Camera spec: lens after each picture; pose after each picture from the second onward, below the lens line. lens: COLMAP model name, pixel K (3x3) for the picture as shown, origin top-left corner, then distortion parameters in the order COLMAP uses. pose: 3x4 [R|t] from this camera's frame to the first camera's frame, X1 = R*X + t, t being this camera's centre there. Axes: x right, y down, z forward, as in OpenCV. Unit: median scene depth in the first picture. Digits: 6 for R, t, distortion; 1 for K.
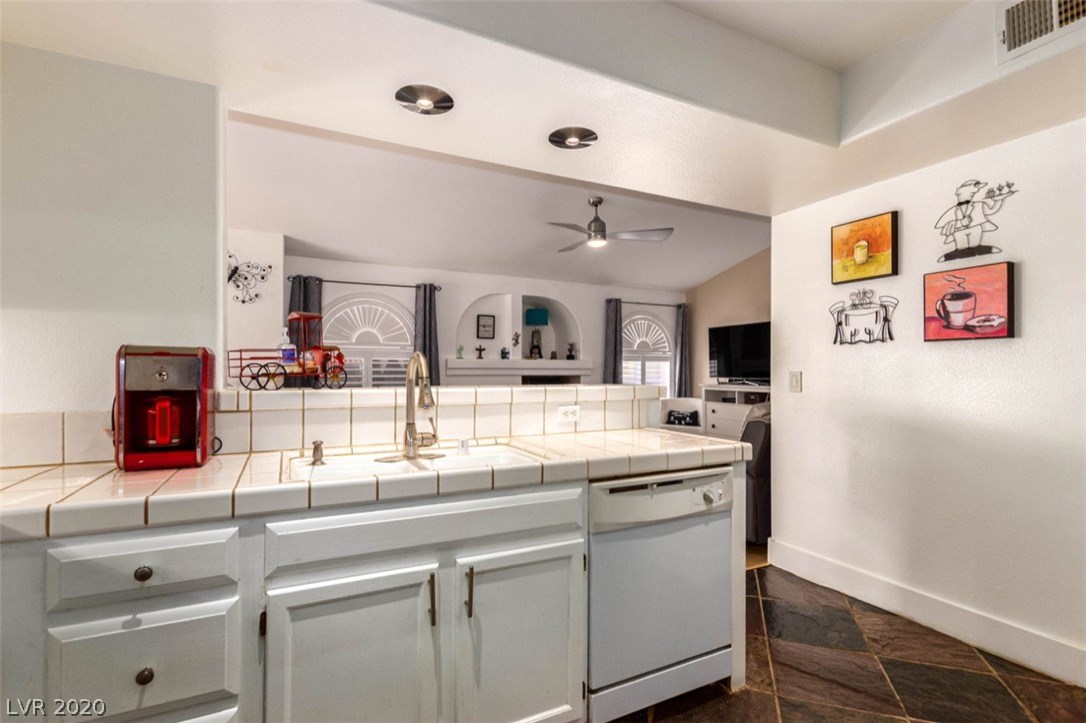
lens RADIAL K [[507.8, 0, 538.9], [0, 507.8, 364.6], [0, 0, 1]] dist [0.002047, 0.000092]
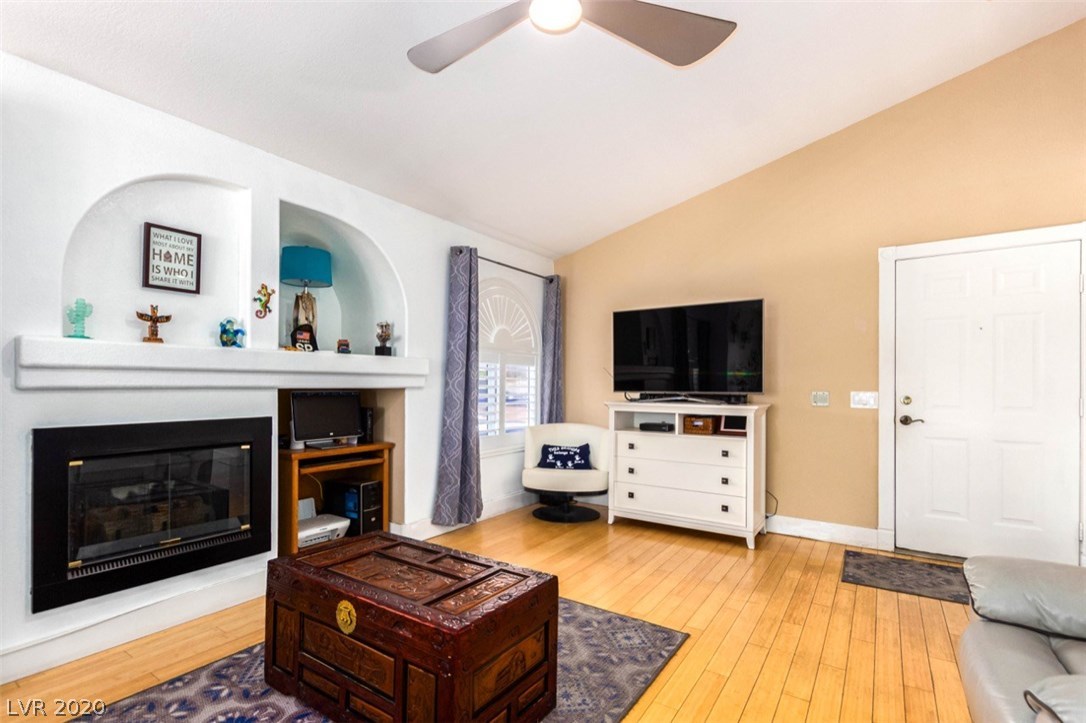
lens RADIAL K [[501.8, 0, 545.1], [0, 501.8, 381.1], [0, 0, 1]] dist [0.000945, 0.000035]
pose [[0.868093, 0.007423, 0.496346, -0.044756], [-0.012113, 0.999907, 0.006231, 0.009741], [-0.496254, -0.011421, 0.868102, 0.490426]]
